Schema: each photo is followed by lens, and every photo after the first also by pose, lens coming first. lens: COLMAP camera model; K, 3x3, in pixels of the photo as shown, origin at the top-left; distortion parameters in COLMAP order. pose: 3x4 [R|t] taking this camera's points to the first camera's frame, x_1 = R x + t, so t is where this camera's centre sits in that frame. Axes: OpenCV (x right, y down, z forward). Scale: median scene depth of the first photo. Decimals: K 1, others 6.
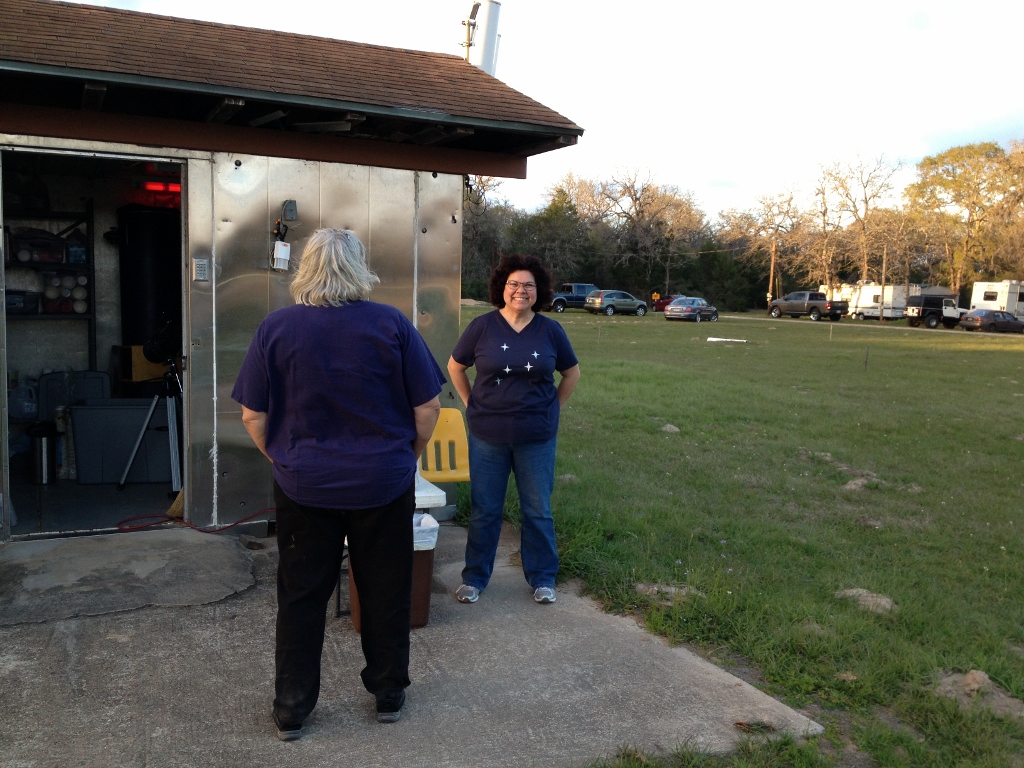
lens RADIAL K [[931.5, 0, 509.2], [0, 931.5, 386.9], [0, 0, 1]] dist [0.117969, -0.230841]
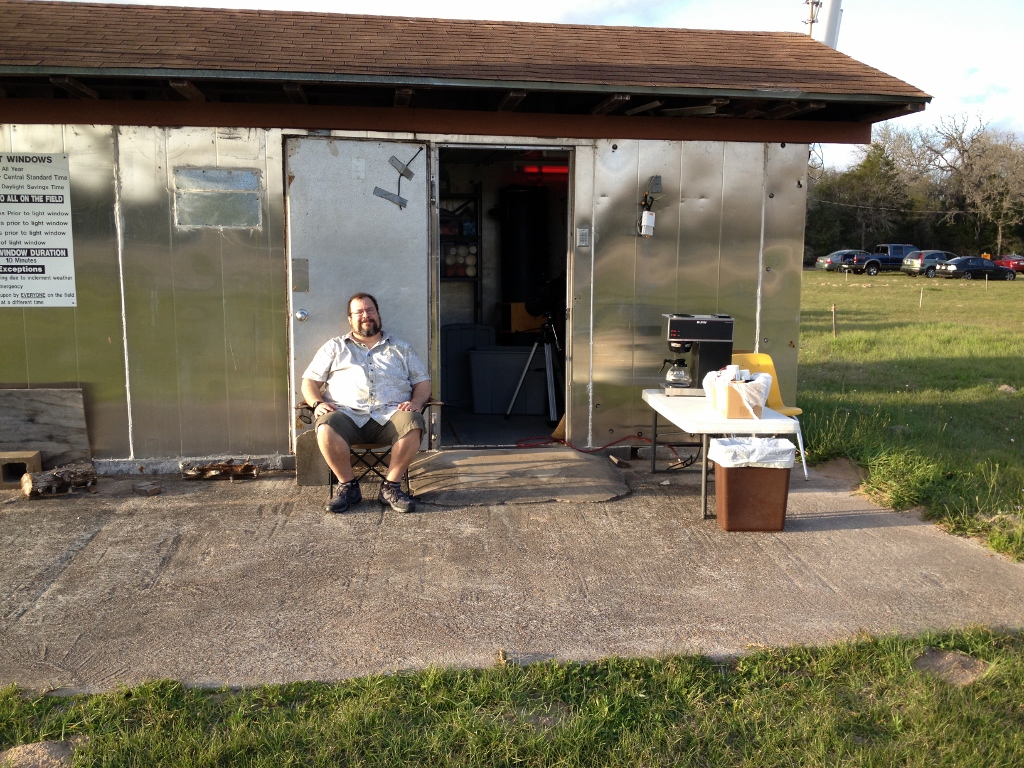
lens RADIAL K [[930.7, 0, 508.2], [0, 930.7, 375.1], [0, 0, 1]] dist [0.112031, -0.245272]
pose [[0.952341, 0.021473, -0.304279, -0.038603], [-0.014640, 0.999587, 0.024721, 0.020627], [0.304684, -0.019088, 0.952262, -0.147337]]
